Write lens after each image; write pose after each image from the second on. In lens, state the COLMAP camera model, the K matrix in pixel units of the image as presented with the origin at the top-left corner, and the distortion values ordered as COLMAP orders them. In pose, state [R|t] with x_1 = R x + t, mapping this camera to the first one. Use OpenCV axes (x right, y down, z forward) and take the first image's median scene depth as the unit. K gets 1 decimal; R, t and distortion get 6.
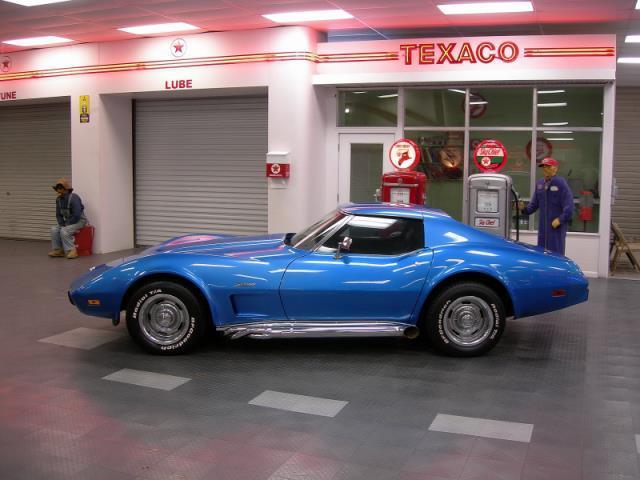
lens RADIAL K [[698.8, 0, 321.0], [0, 698.8, 237.0], [0, 0, 1]] dist [-0.169812, 0.000000]
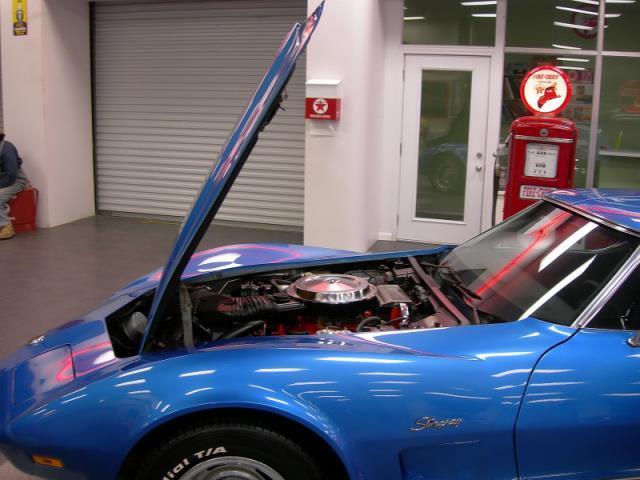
lens RADIAL K [[698.8, 0, 325.6], [0, 698.8, 237.2], [0, 0, 1]] dist [-0.169812, 0.000000]
pose [[0.996788, -0.004550, 0.079958, -0.126197], [-0.003792, 0.994584, 0.103866, -0.048968], [-0.079997, -0.103835, 0.991372, 0.387156]]
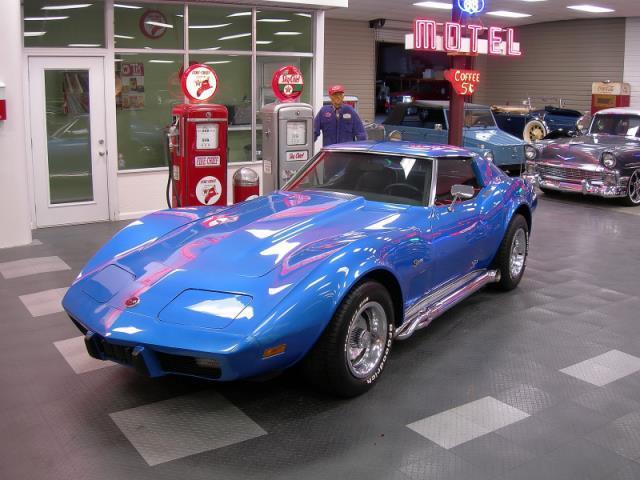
lens RADIAL K [[698.8, 0, 321.1], [0, 698.8, 237.7], [0, 0, 1]] dist [-0.169812, 0.000000]
pose [[0.568360, -0.177252, 0.803460, -0.478126], [0.085254, 0.983950, 0.156762, -0.053137], [-0.818351, -0.020600, 0.574350, 0.404623]]
